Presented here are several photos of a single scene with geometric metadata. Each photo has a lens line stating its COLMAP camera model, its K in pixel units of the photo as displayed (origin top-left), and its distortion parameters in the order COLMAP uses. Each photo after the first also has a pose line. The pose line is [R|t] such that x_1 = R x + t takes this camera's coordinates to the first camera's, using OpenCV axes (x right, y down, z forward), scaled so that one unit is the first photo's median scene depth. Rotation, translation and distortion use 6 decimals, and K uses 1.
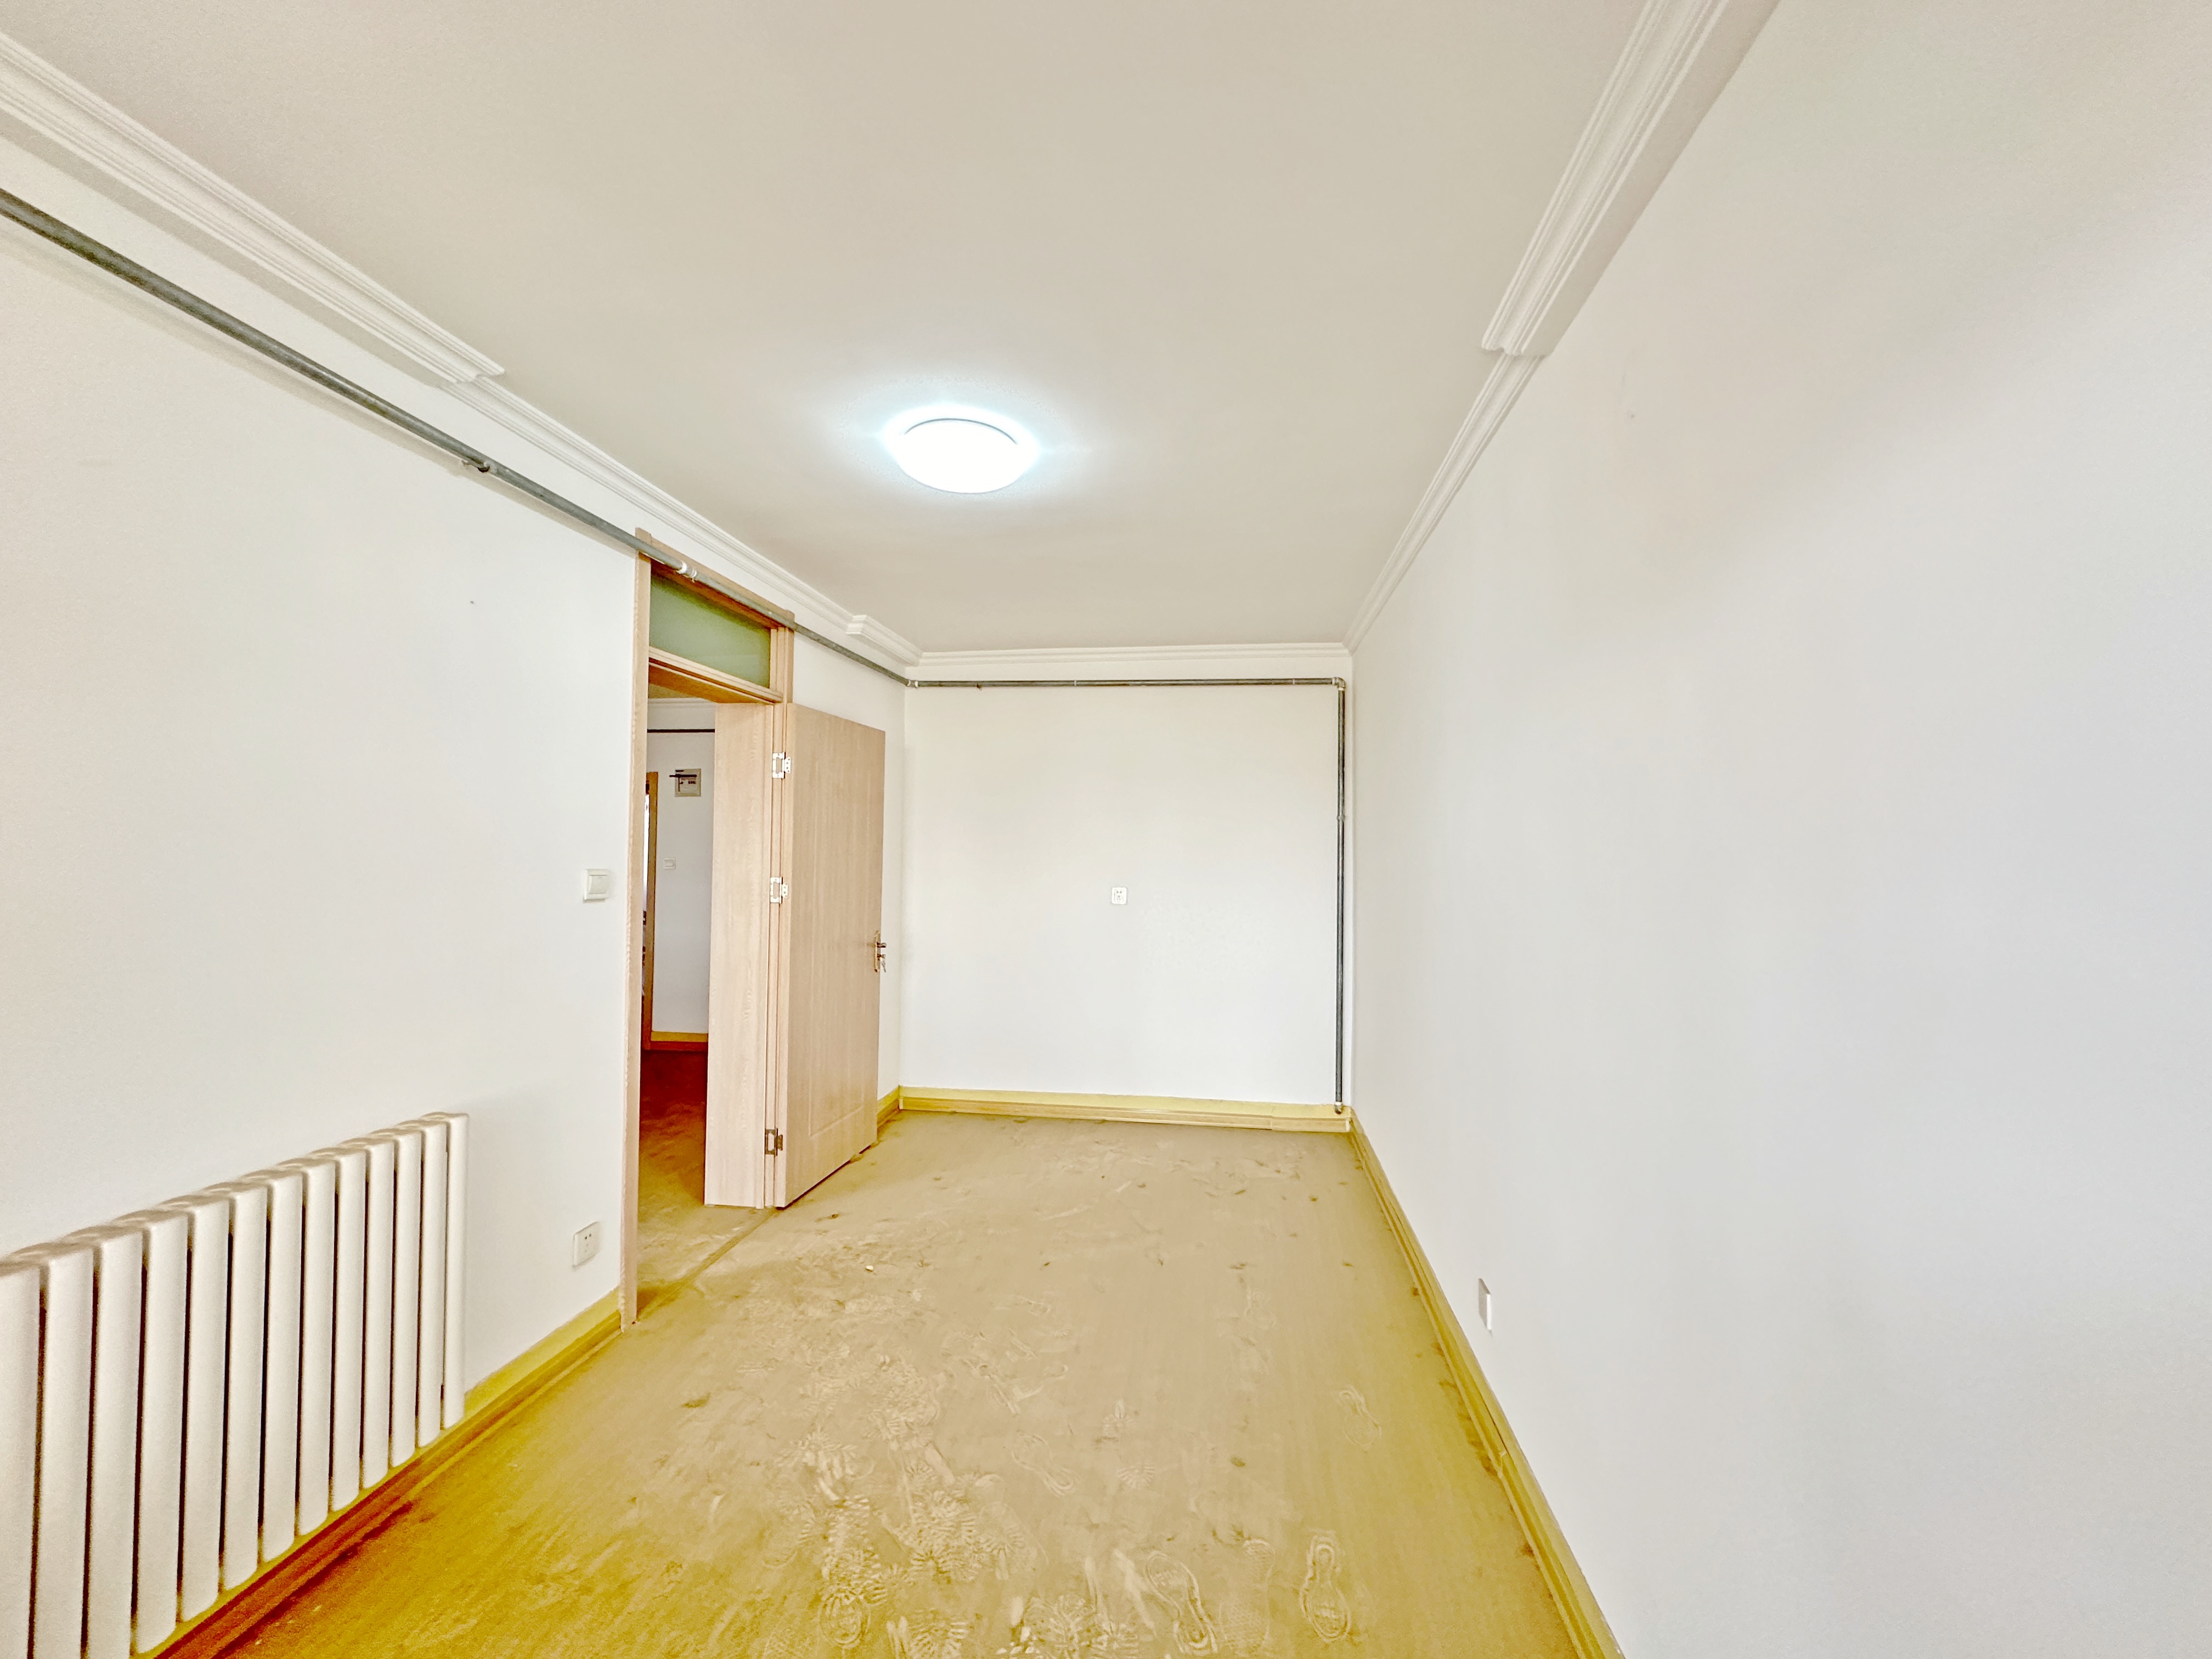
lens RADIAL K [[881.3, 0, 1107.6], [0, 881.3, 838.6], [0, 0, 1]] dist [-0.000817, -0.000120]
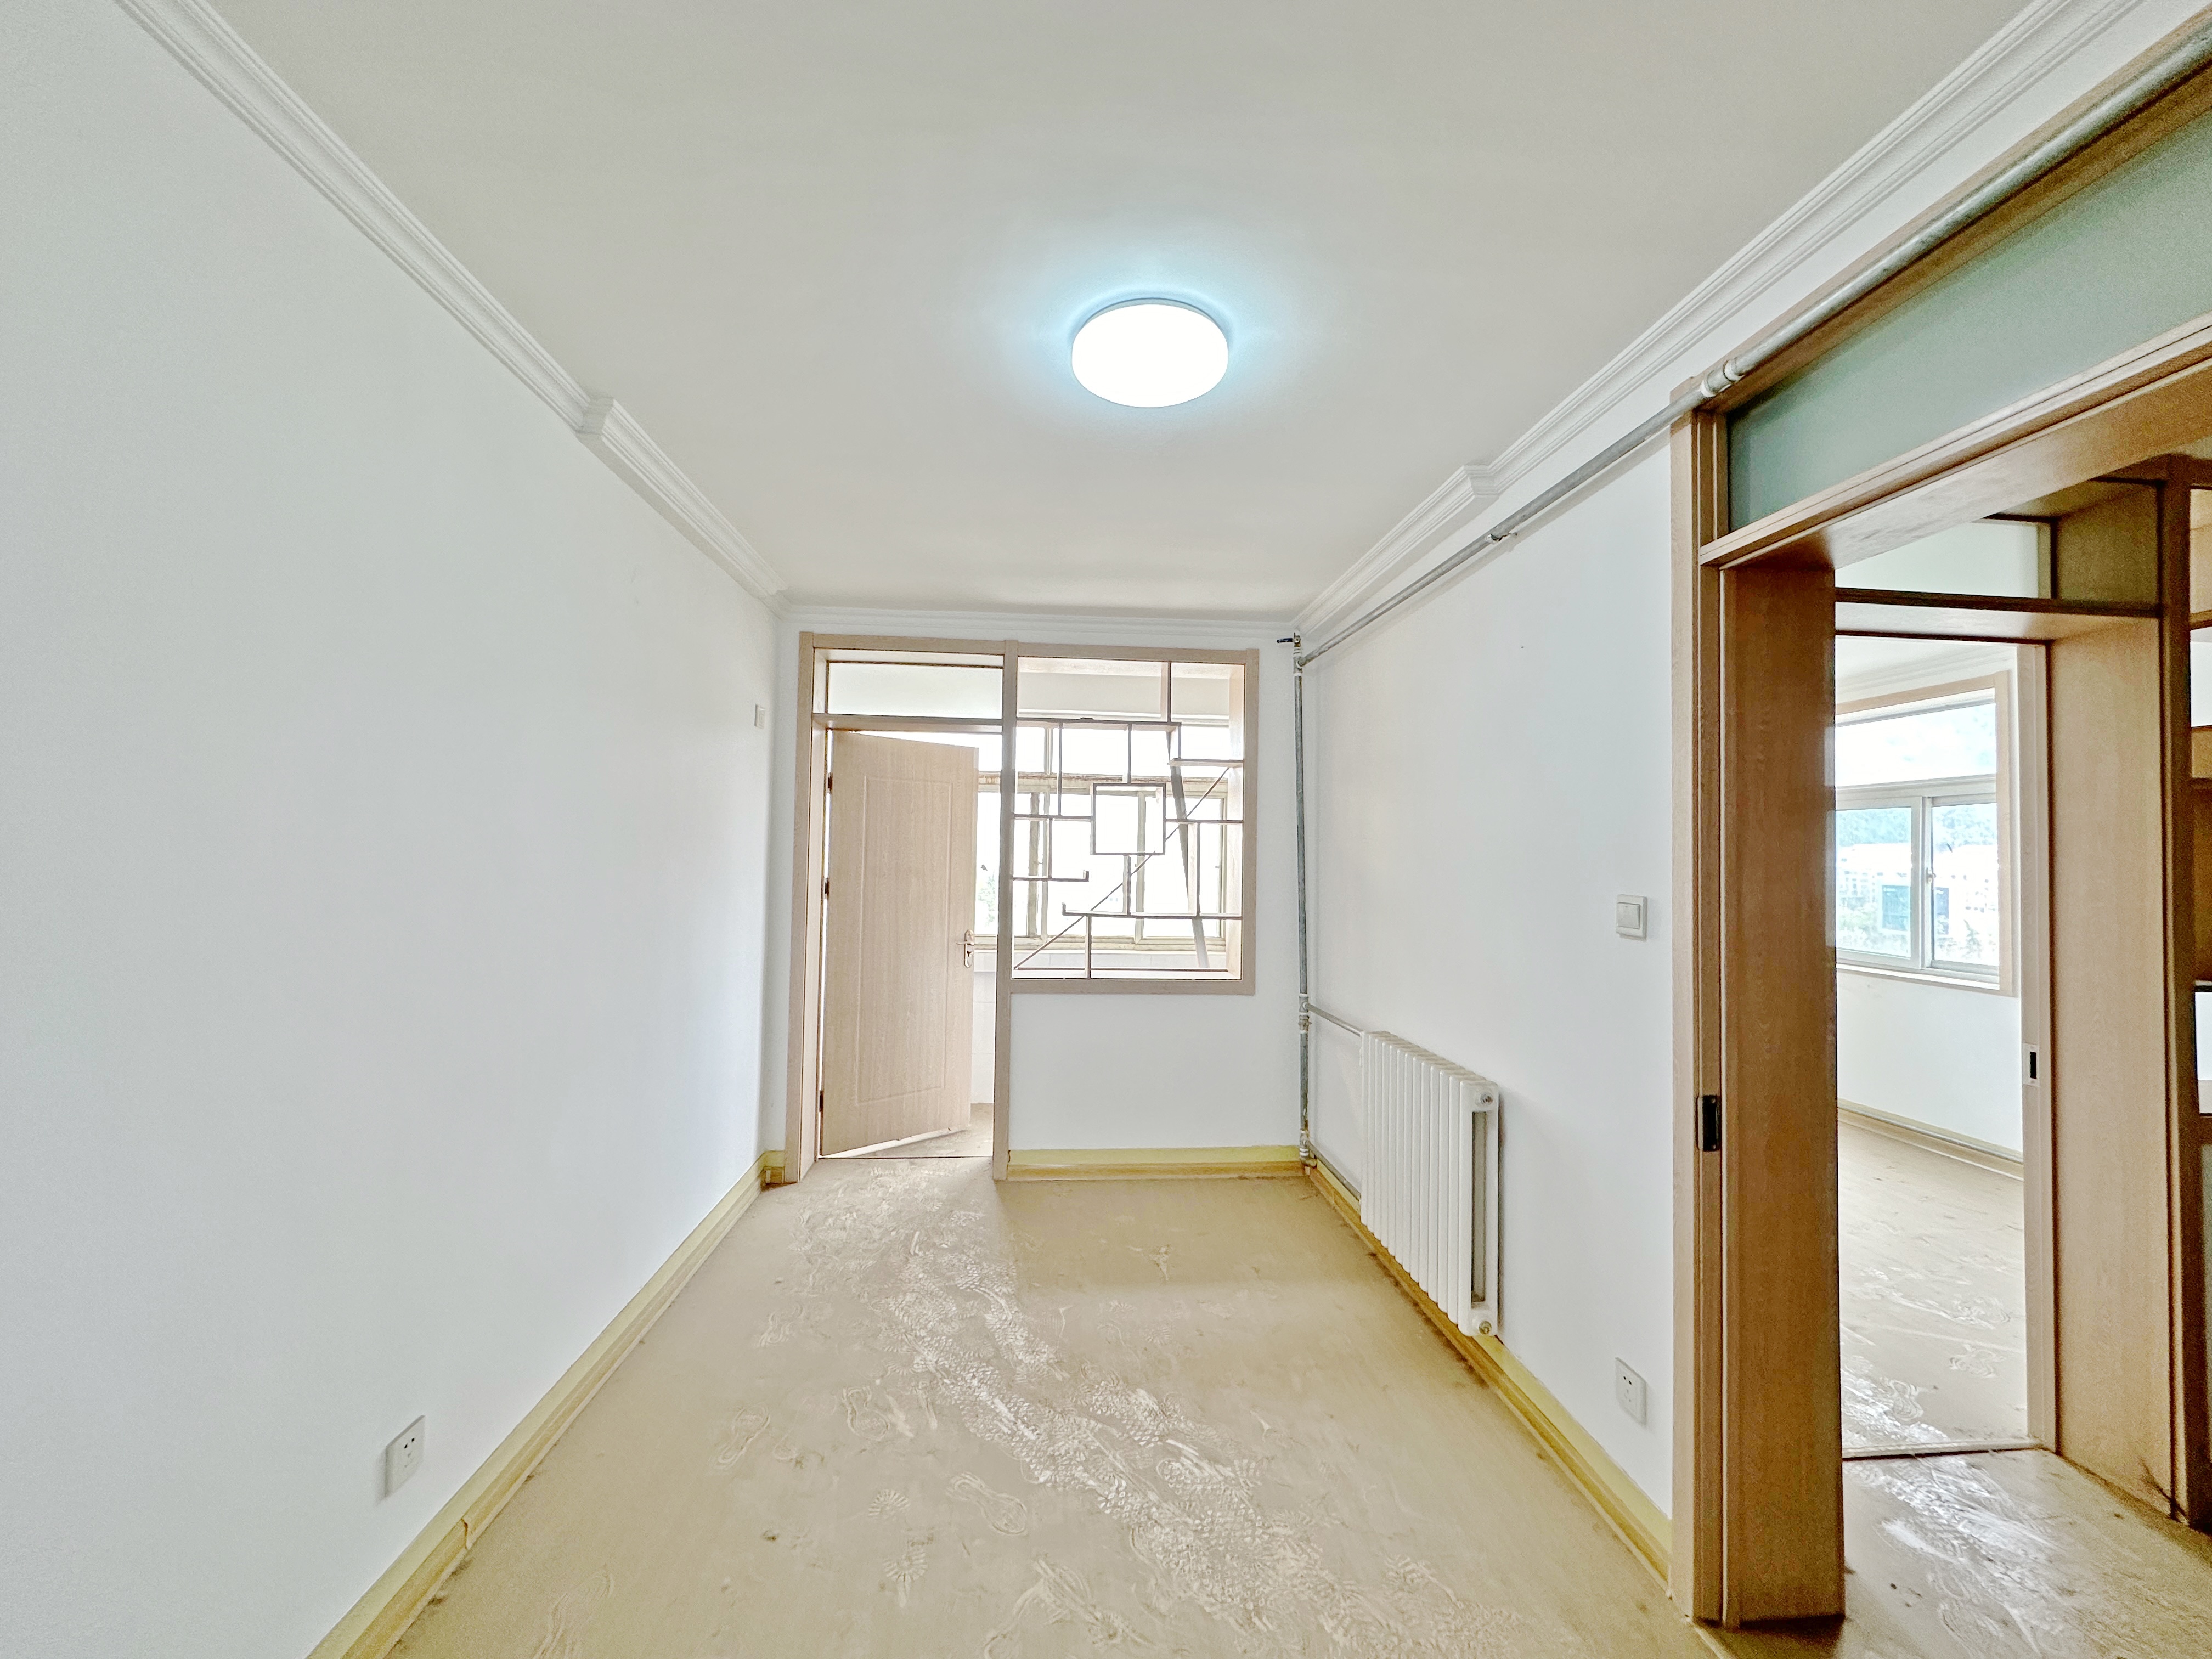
lens RADIAL K [[881.3, 0, 1116.3], [0, 881.3, 833.4], [0, 0, 1]] dist [-0.000817, -0.000120]
pose [[-0.974615, -0.030002, -0.221870, 0.027394], [-0.019995, 0.998685, -0.047217, 0.034090], [0.222995, -0.041582, -0.973932, 2.136665]]
